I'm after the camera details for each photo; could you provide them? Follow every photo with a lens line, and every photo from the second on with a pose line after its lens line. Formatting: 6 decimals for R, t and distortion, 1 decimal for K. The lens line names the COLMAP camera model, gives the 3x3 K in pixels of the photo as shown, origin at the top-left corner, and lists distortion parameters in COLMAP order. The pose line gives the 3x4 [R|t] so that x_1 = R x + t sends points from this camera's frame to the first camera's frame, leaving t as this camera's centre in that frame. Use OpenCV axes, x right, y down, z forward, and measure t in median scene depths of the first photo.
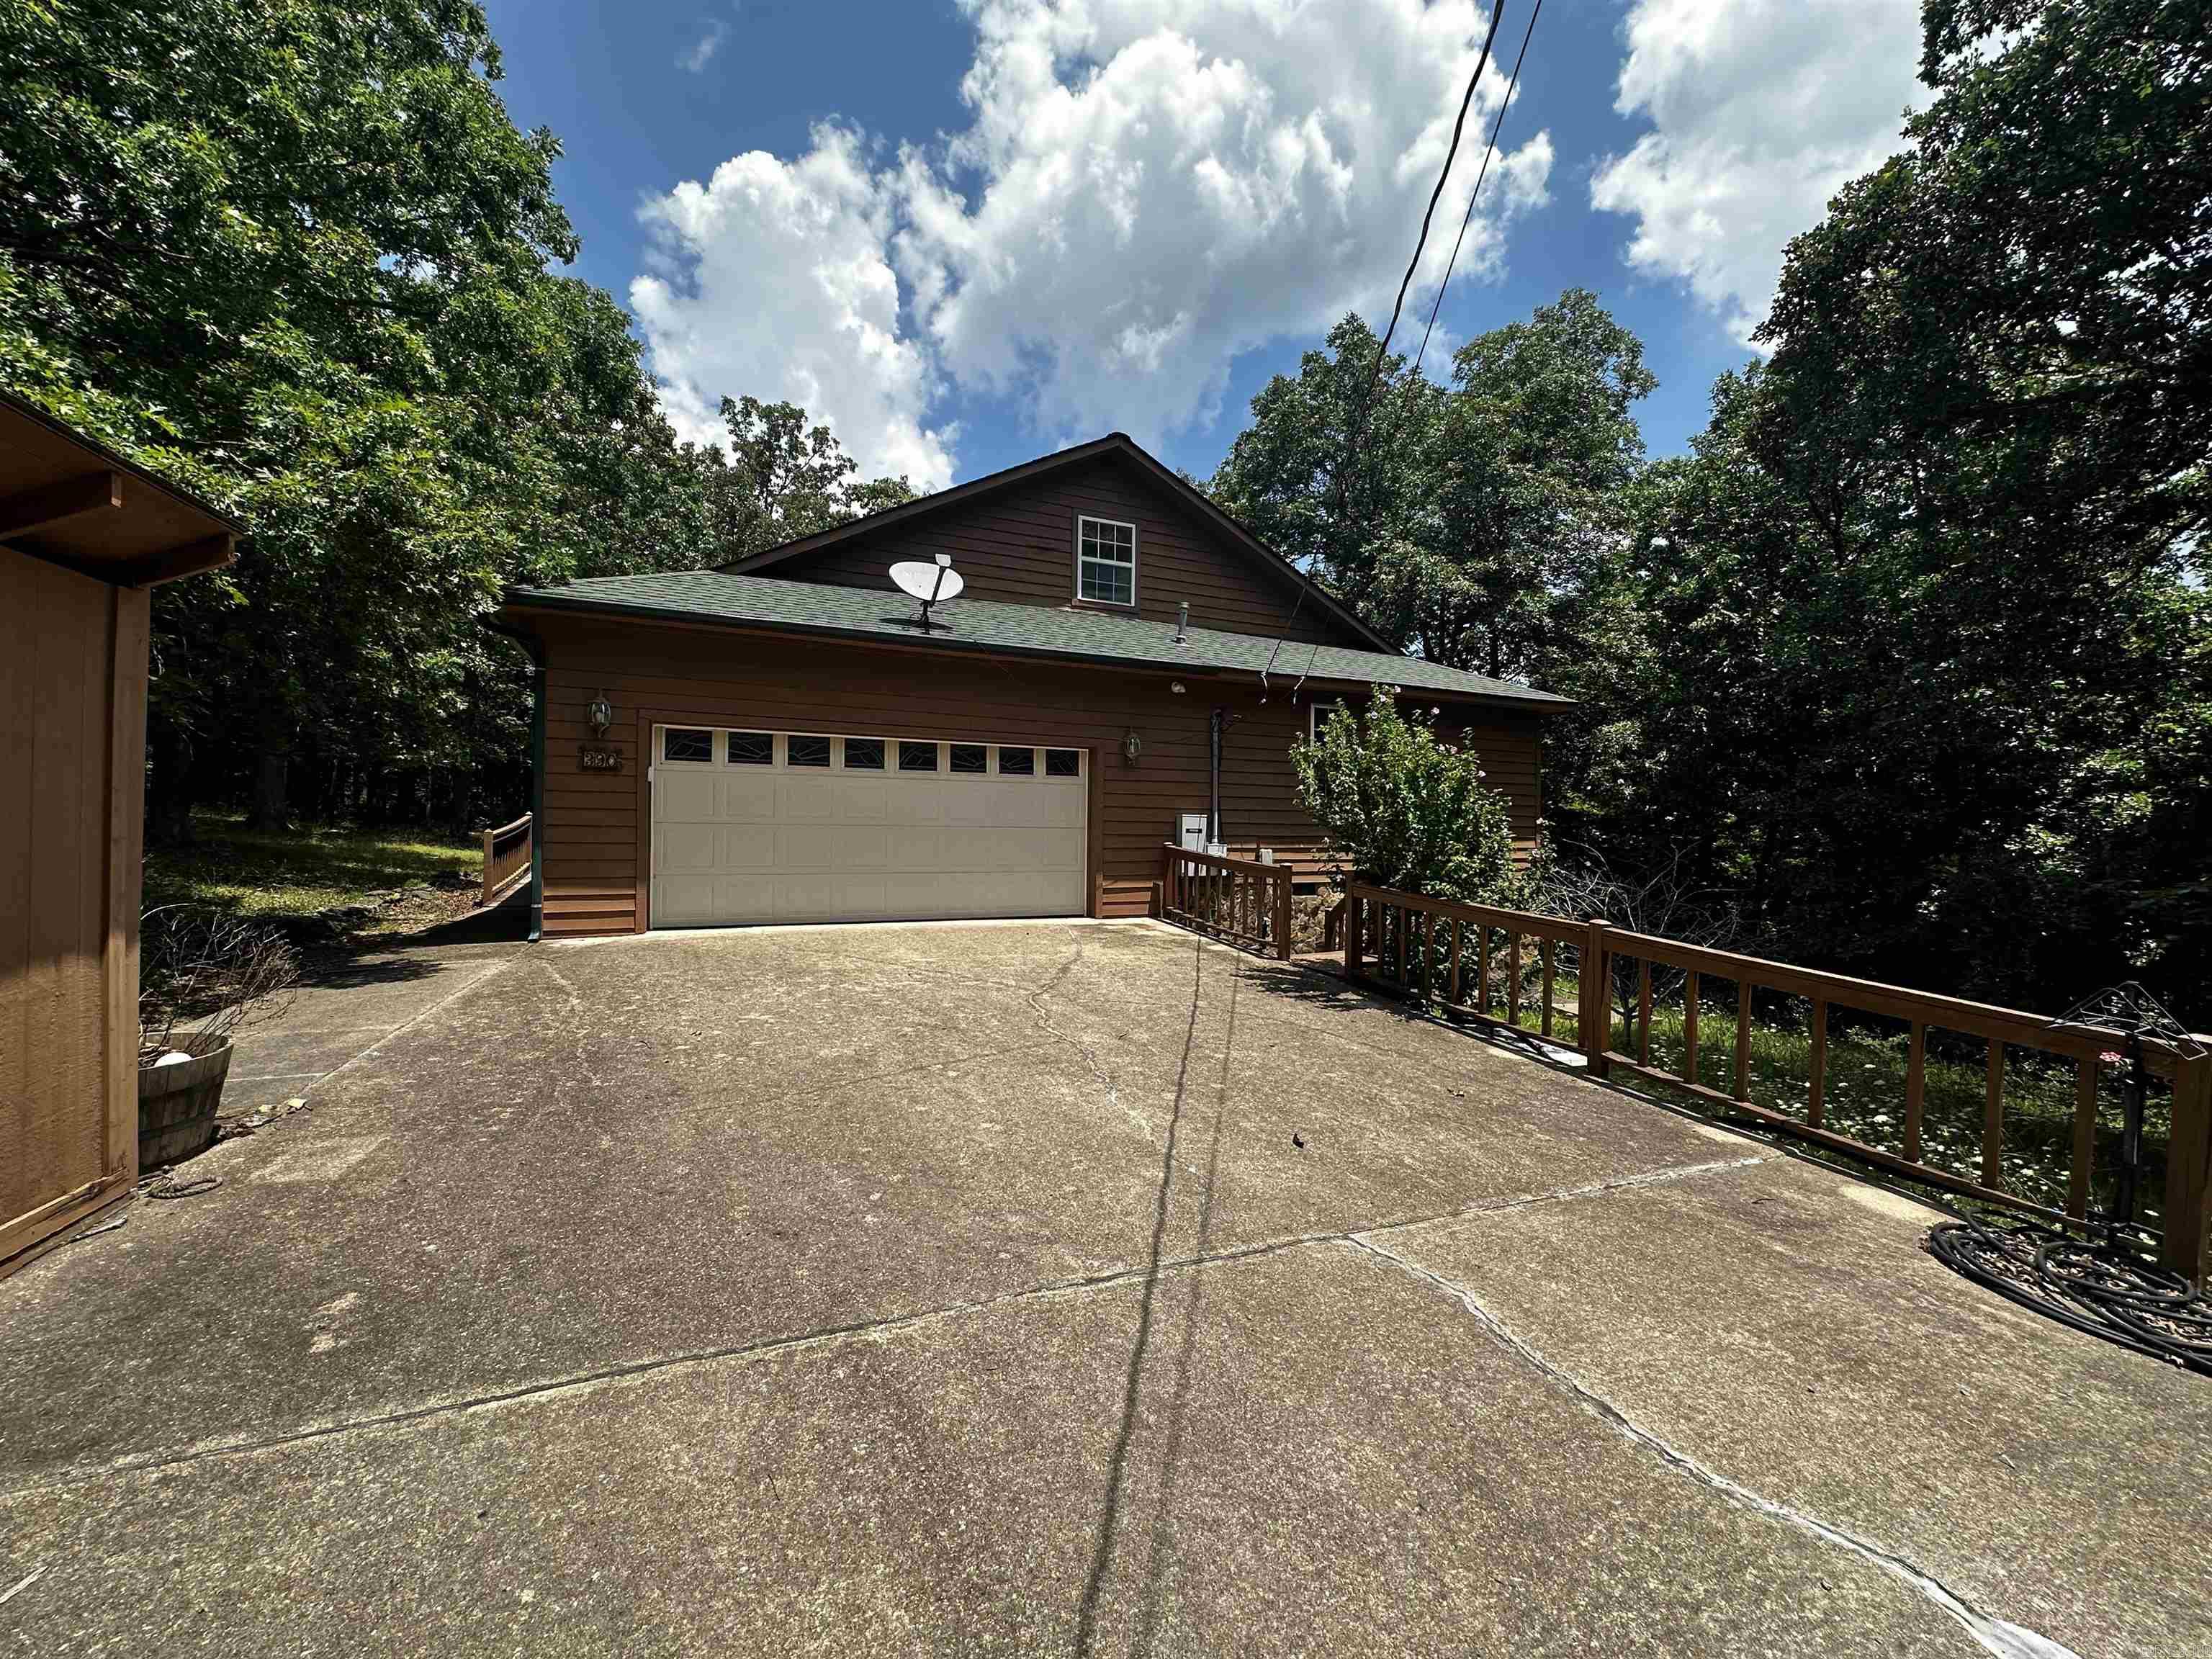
lens RADIAL K [[877.1, 0, 1105.2], [0, 877.1, 828.6], [0, 0, 1]] dist [0.011023, -0.003460]
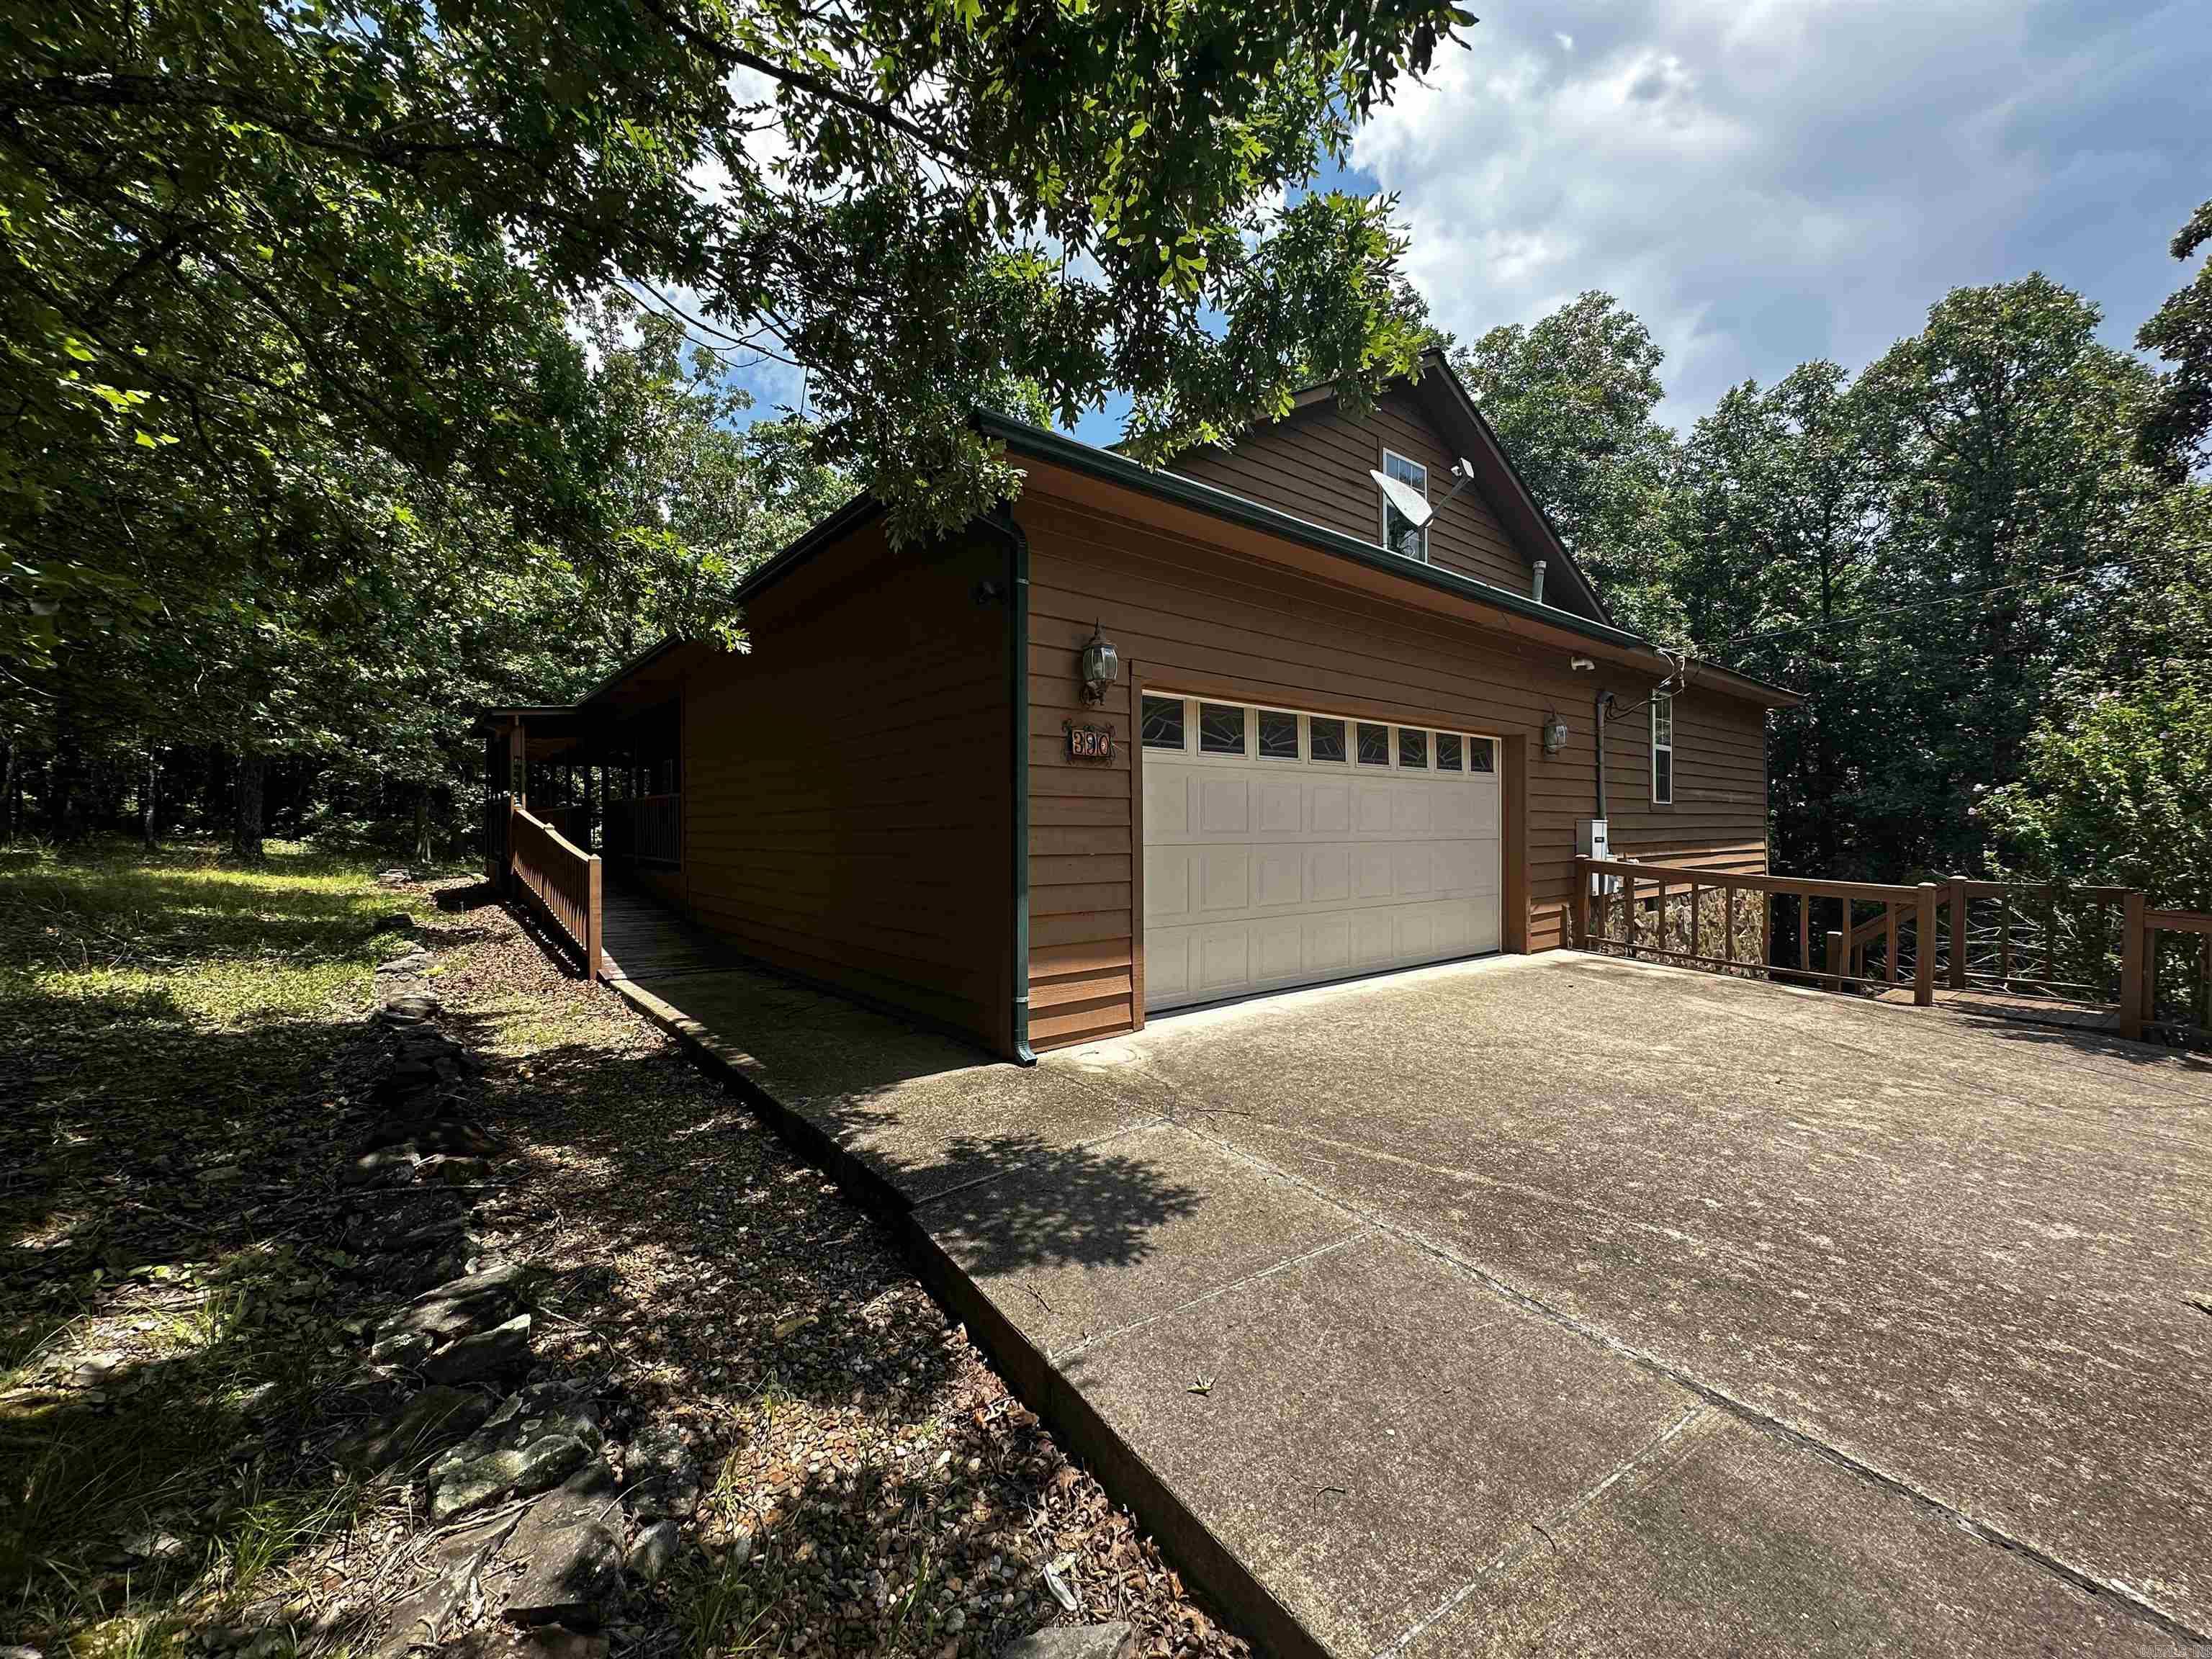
lens RADIAL K [[877.1, 0, 1108.8], [0, 877.1, 829.9], [0, 0, 1]] dist [0.011023, -0.003460]
pose [[0.967796, -0.014475, 0.251318, -0.558963], [0.012941, 0.999886, 0.007753, -0.019173], [-0.251402, -0.004251, 0.967873, 0.332570]]
